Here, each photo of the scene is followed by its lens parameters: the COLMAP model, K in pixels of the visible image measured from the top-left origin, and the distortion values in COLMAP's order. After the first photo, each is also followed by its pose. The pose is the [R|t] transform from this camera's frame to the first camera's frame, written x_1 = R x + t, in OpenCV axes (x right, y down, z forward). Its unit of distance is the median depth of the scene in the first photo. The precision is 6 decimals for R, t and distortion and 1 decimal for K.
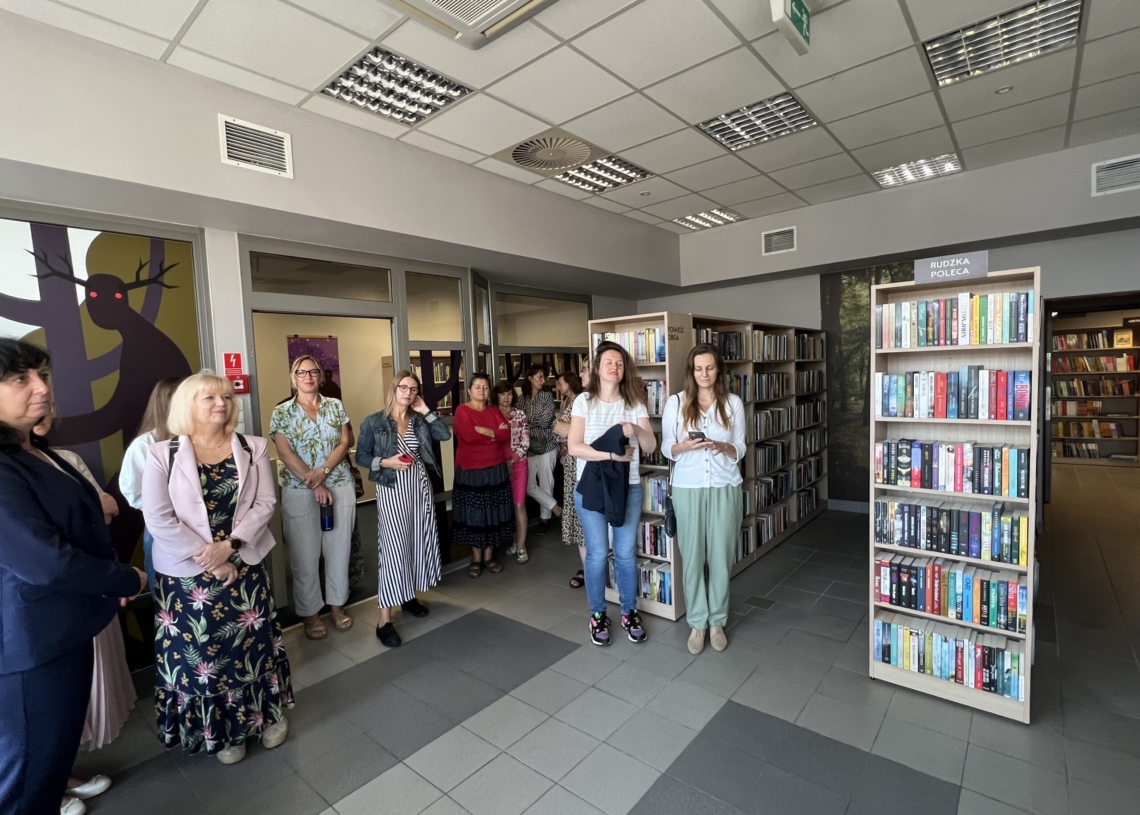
lens RADIAL K [[547.7, 0, 569.4], [0, 547.7, 405.2], [0, 0, 1]] dist [0.002721, 0.000847]
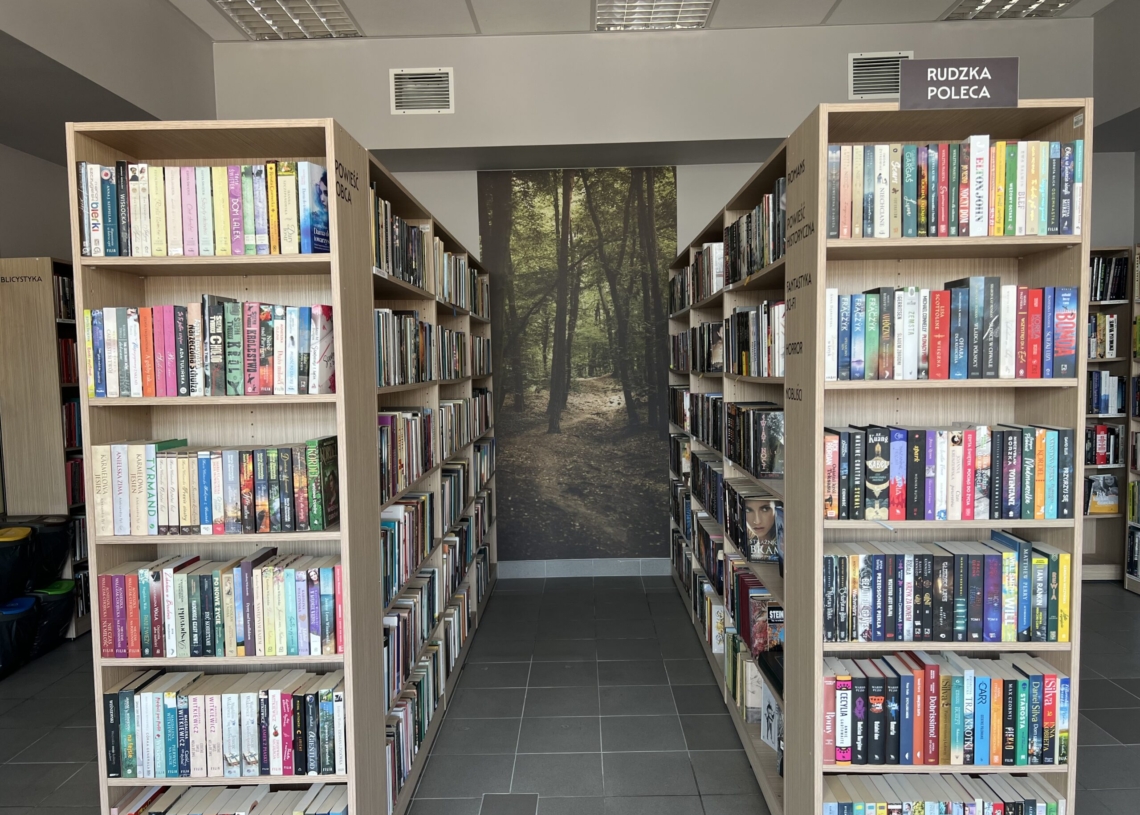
lens RADIAL K [[853.9, 0, 571.1], [0, 853.9, 415.2], [0, 0, 1]] dist [0.038467, -0.028672]
pose [[0.770195, -0.016600, 0.637593, -0.097060], [0.025391, 0.999667, -0.004645, 0.051157], [-0.637303, 0.019766, 0.770359, 0.586866]]
